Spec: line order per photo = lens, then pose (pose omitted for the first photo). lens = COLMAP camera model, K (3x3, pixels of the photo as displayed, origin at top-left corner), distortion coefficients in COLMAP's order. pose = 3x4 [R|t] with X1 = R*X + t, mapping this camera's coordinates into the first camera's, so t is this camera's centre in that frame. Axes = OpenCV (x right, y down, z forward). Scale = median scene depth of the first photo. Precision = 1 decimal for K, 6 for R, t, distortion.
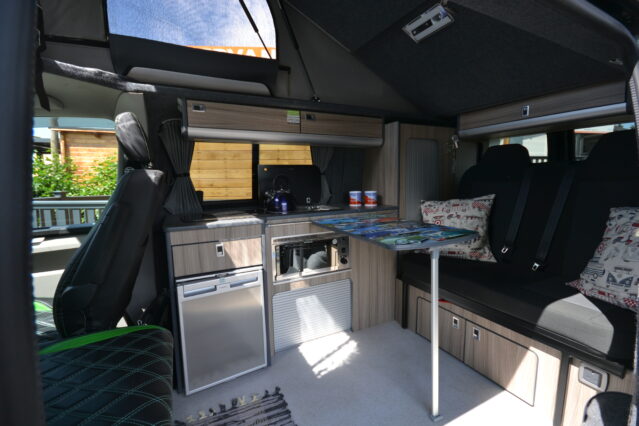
lens RADIAL K [[286.7, 0, 319.5], [0, 286.7, 213.0], [0, 0, 1]] dist [0.000390, -0.000063]
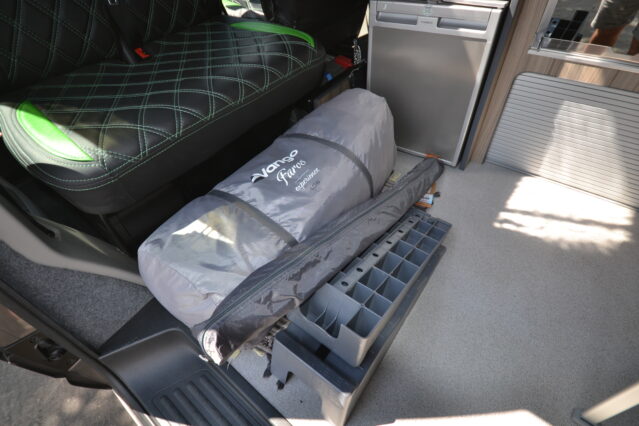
lens RADIAL K [[316.6, 0, 318.3], [0, 316.6, 214.2], [0, 0, 1]] dist [0.001970, -0.000010]
pose [[0.415929, 0.655118, -0.630733, 0.231168], [-0.047009, 0.708134, 0.704512, 0.061790], [0.908181, -0.263377, 0.325330, 0.355030]]
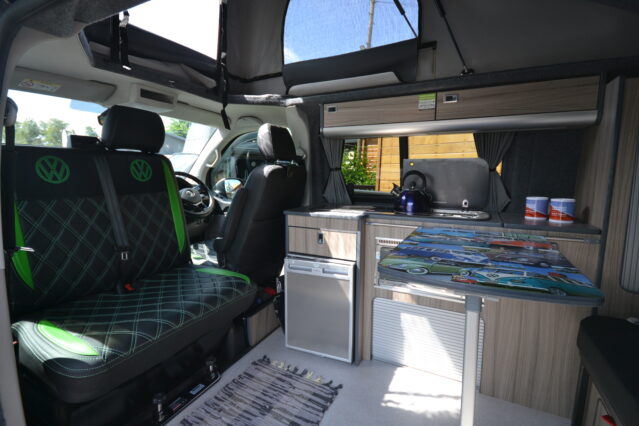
lens RADIAL K [[305.5, 0, 321.8], [0, 305.5, 212.6], [0, 0, 1]] dist [0.001231, -0.000057]
pose [[0.595352, 0.125379, -0.793622, 0.477668], [-0.114747, 0.990892, 0.070465, -0.041060], [0.795229, 0.049115, 0.604317, 0.230120]]
